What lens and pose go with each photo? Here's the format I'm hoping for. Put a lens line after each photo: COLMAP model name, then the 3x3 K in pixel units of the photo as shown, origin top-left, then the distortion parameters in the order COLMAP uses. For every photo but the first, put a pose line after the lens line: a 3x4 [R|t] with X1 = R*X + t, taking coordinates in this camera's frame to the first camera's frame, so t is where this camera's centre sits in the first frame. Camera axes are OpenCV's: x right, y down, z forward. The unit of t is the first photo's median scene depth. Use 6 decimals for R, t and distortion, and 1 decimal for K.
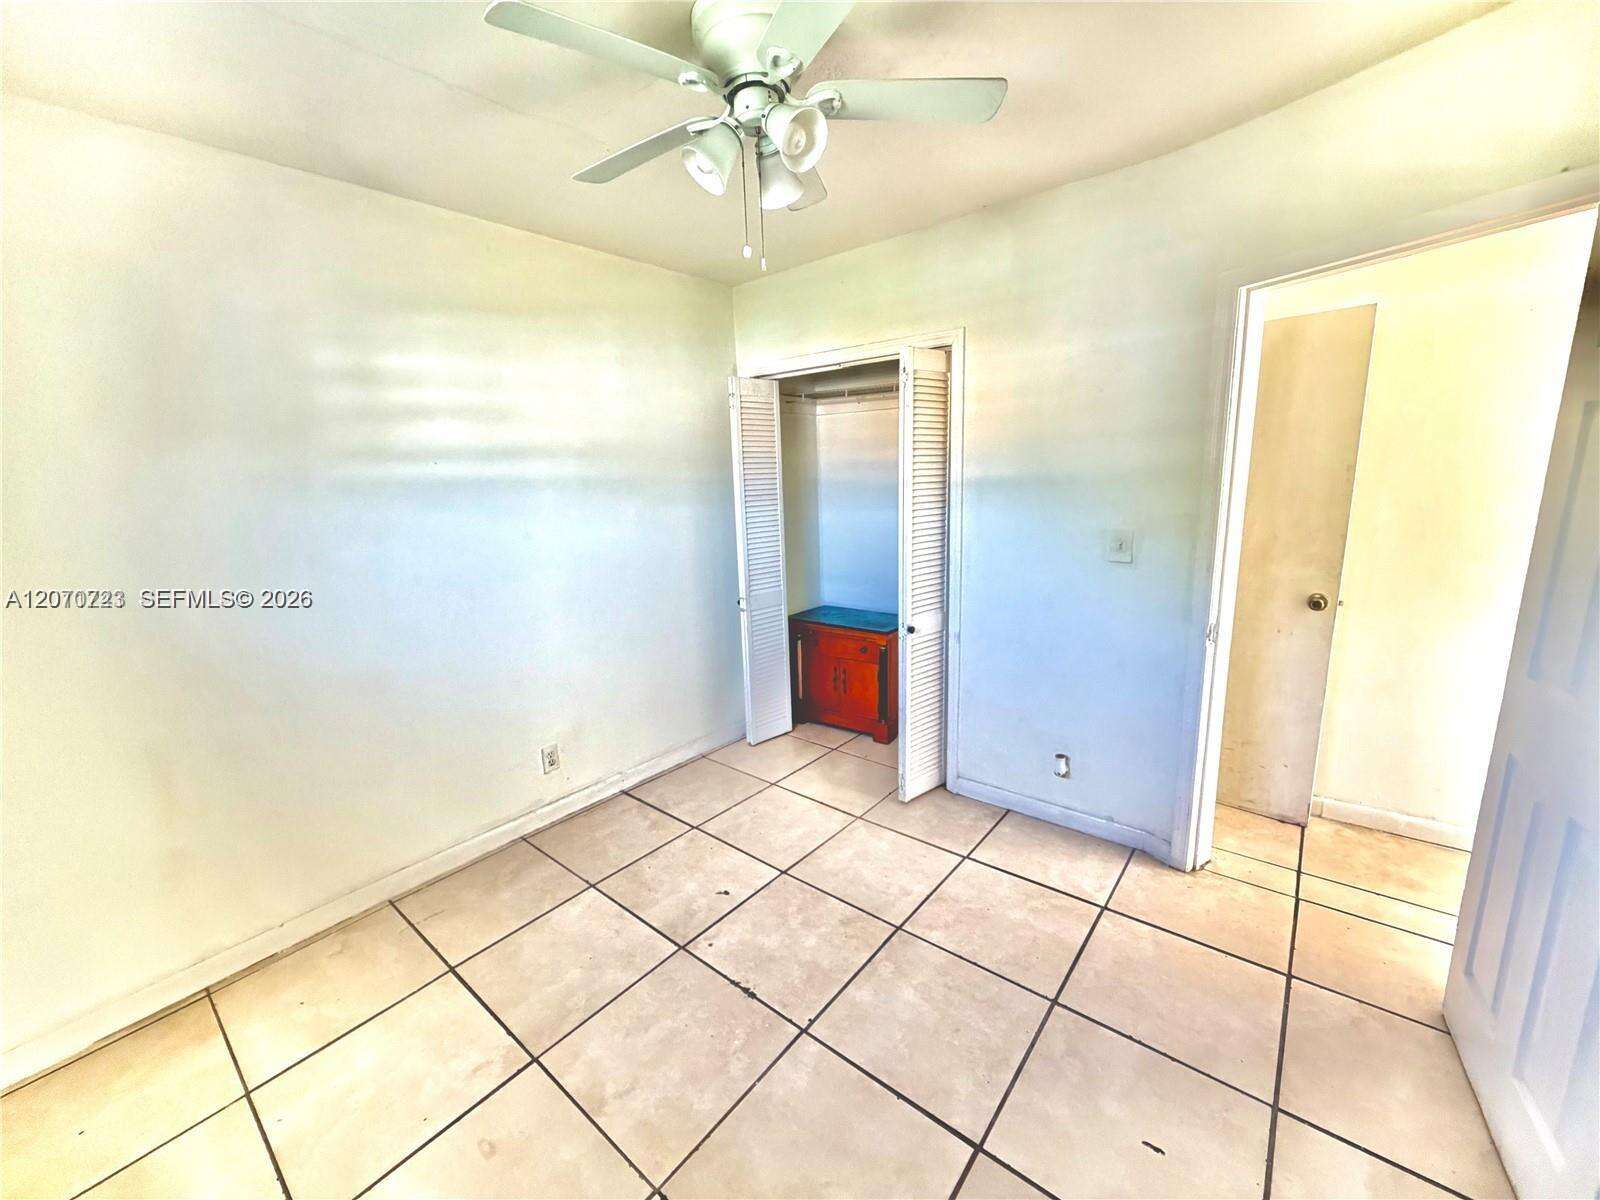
lens RADIAL K [[638.2, 0, 795.3], [0, 638.2, 602.8], [0, 0, 1]] dist [-0.001476, 0.000737]
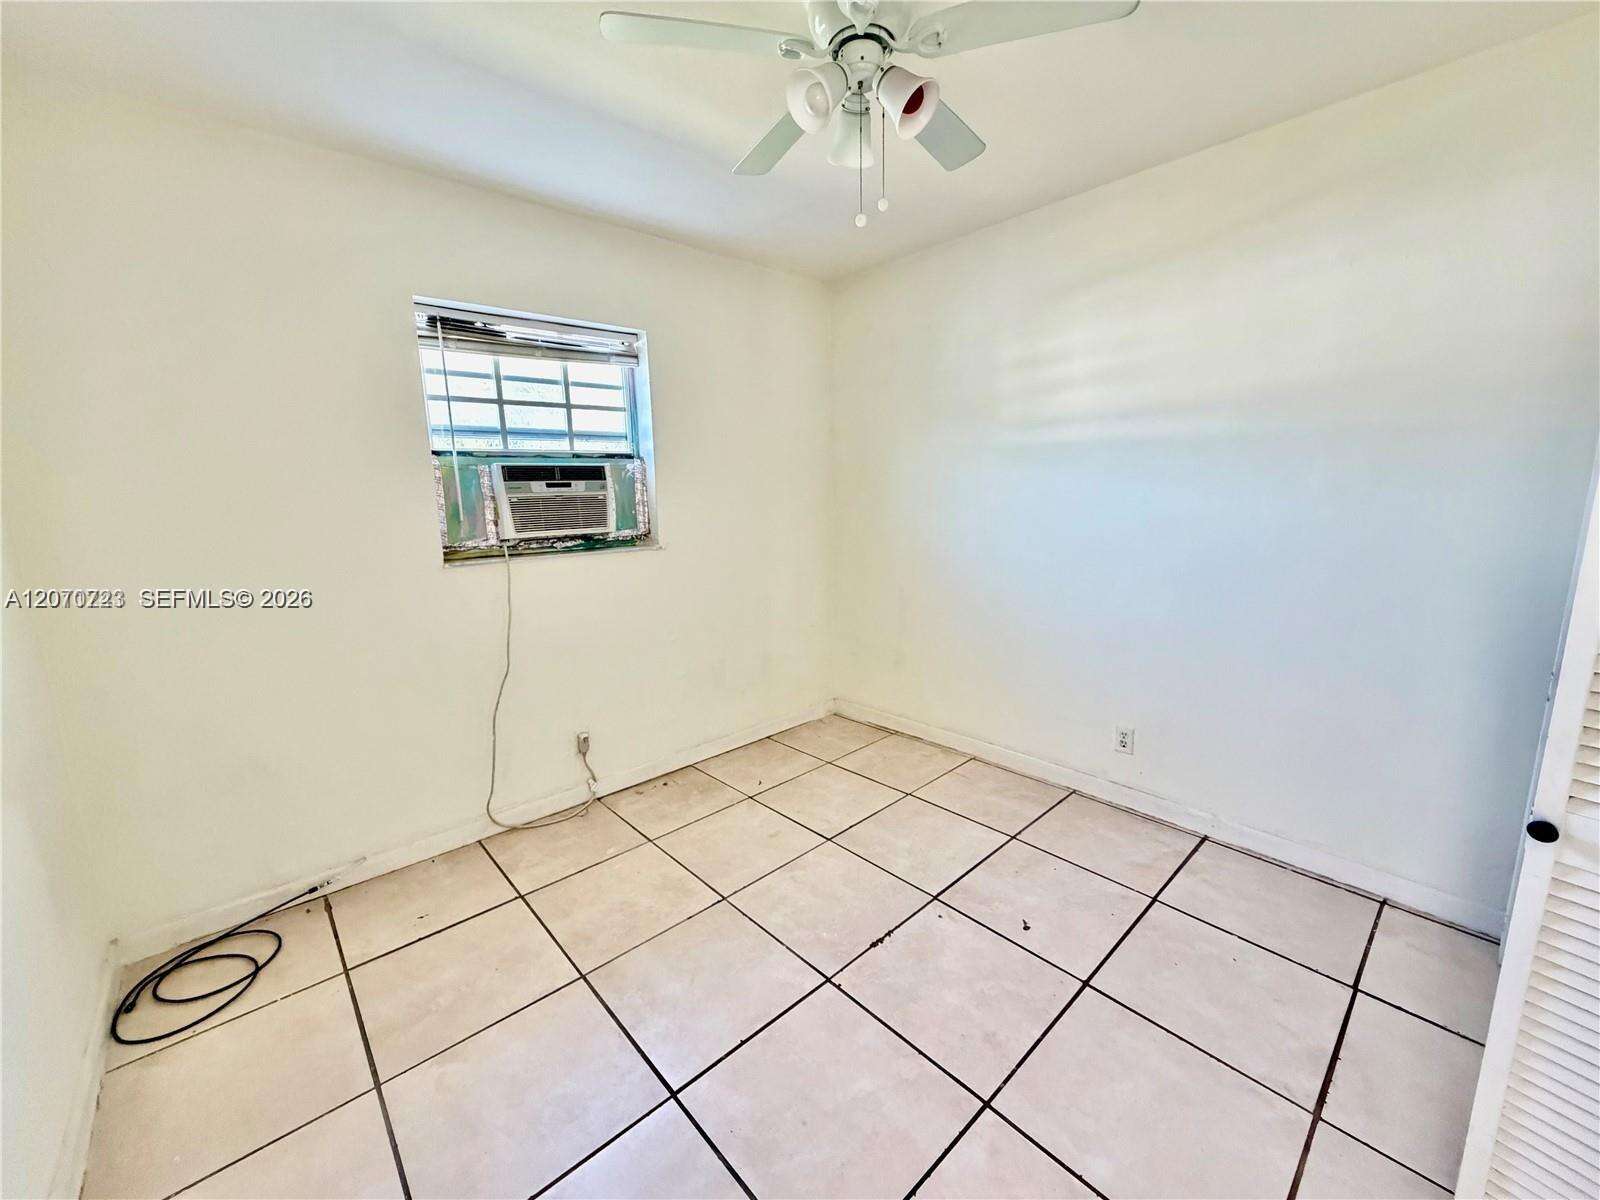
lens RADIAL K [[638.2, 0, 794.8], [0, 638.2, 595.3], [0, 0, 1]] dist [-0.001476, 0.000737]
pose [[-0.141112, 0.210689, -0.967315, 0.717734], [-0.173967, 0.956610, 0.233736, -0.123042], [0.974589, 0.201264, -0.098336, 0.749776]]
